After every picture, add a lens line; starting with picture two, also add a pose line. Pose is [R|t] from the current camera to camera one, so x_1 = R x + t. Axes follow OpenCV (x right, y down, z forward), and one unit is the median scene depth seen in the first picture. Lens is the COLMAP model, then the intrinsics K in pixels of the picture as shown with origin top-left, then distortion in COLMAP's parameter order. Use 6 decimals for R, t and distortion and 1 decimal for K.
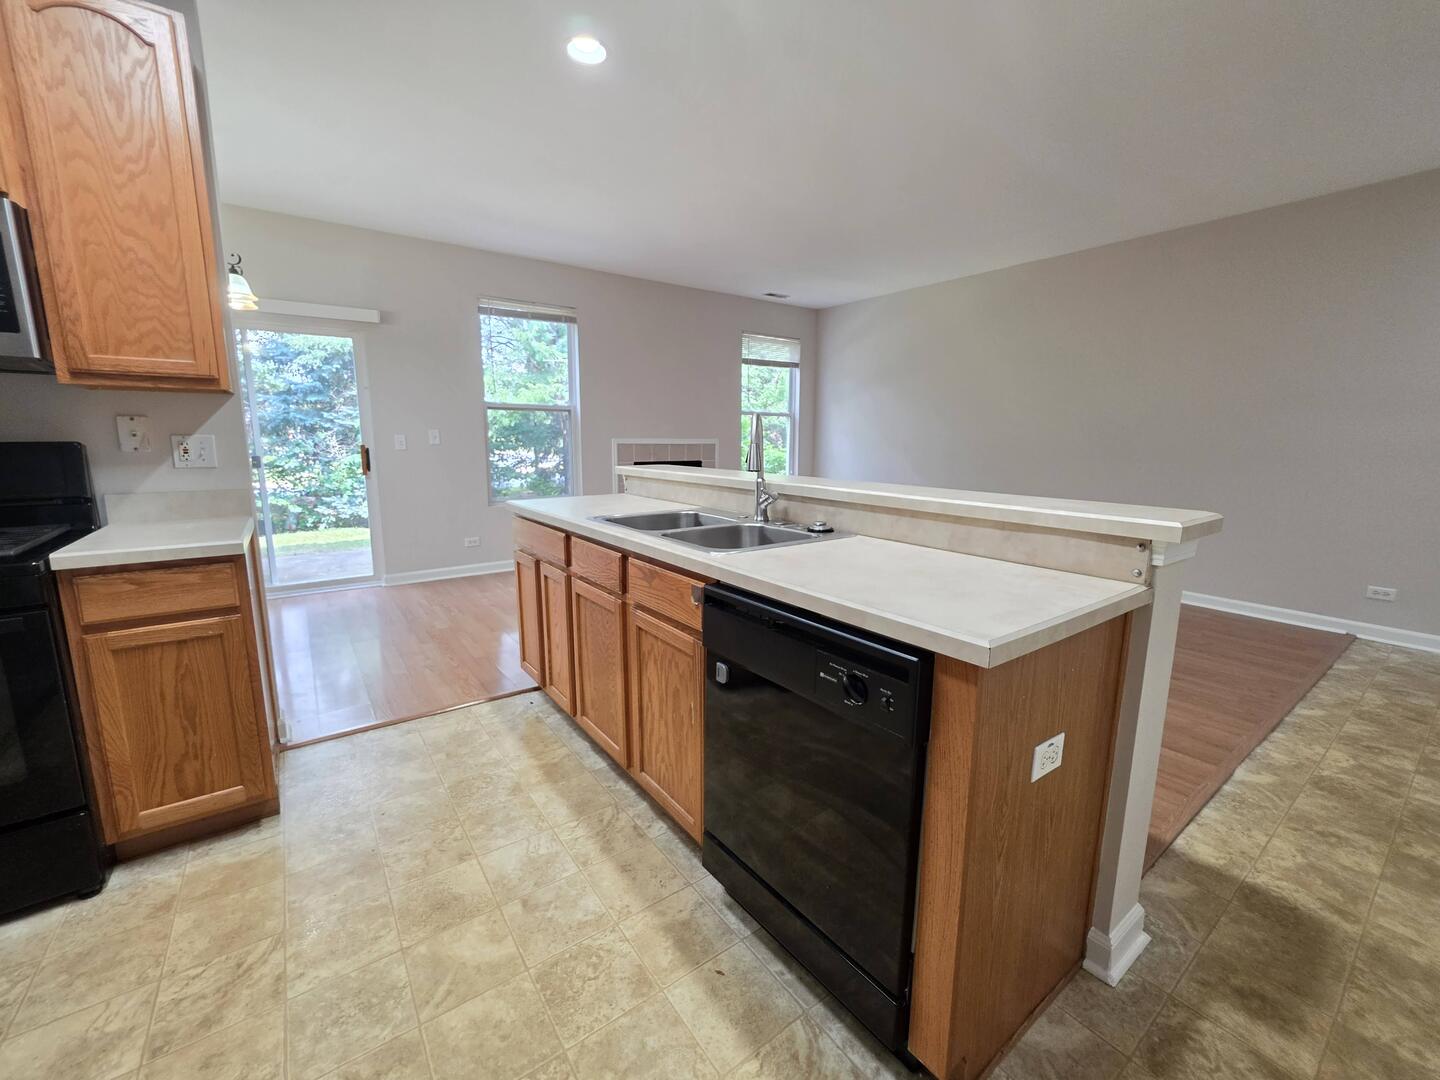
lens RADIAL K [[586.6, 0, 714.2], [0, 586.6, 535.7], [0, 0, 1]] dist [-0.000778, 0.000263]
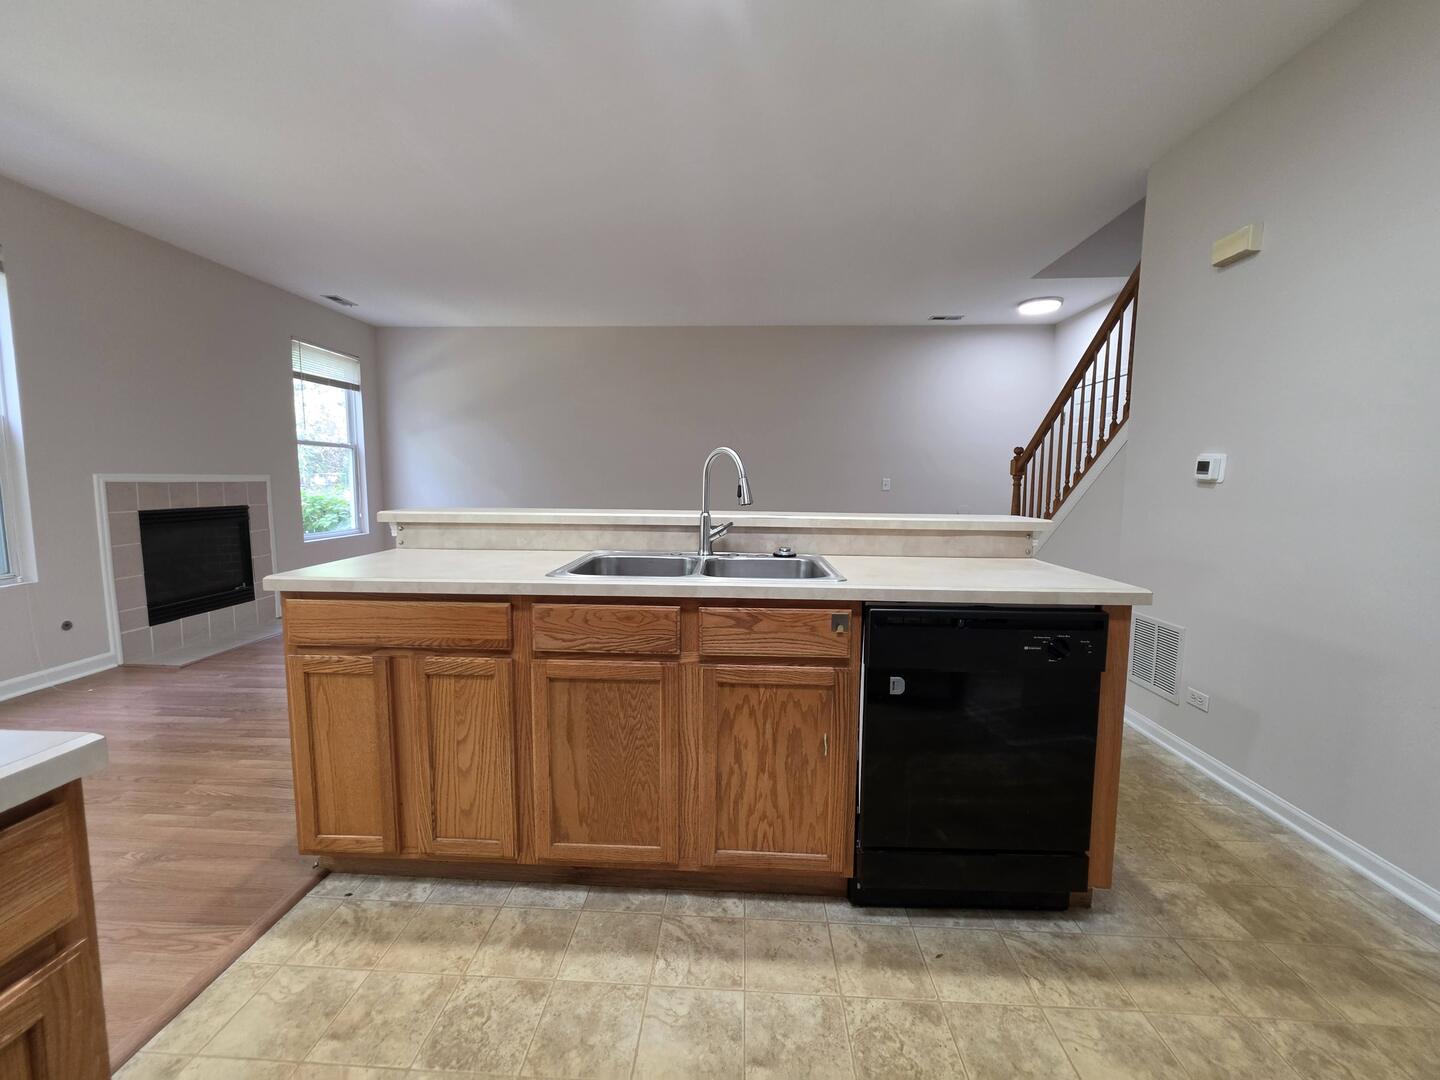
lens RADIAL K [[582.8, 0, 715.3], [0, 582.8, 538.8], [0, 0, 1]] dist [-0.000330, 0.000365]
pose [[0.629936, -0.081445, 0.772365, -0.820689], [0.125840, 0.992049, 0.001977, -0.065077], [-0.766384, 0.095949, 0.635176, 0.442268]]
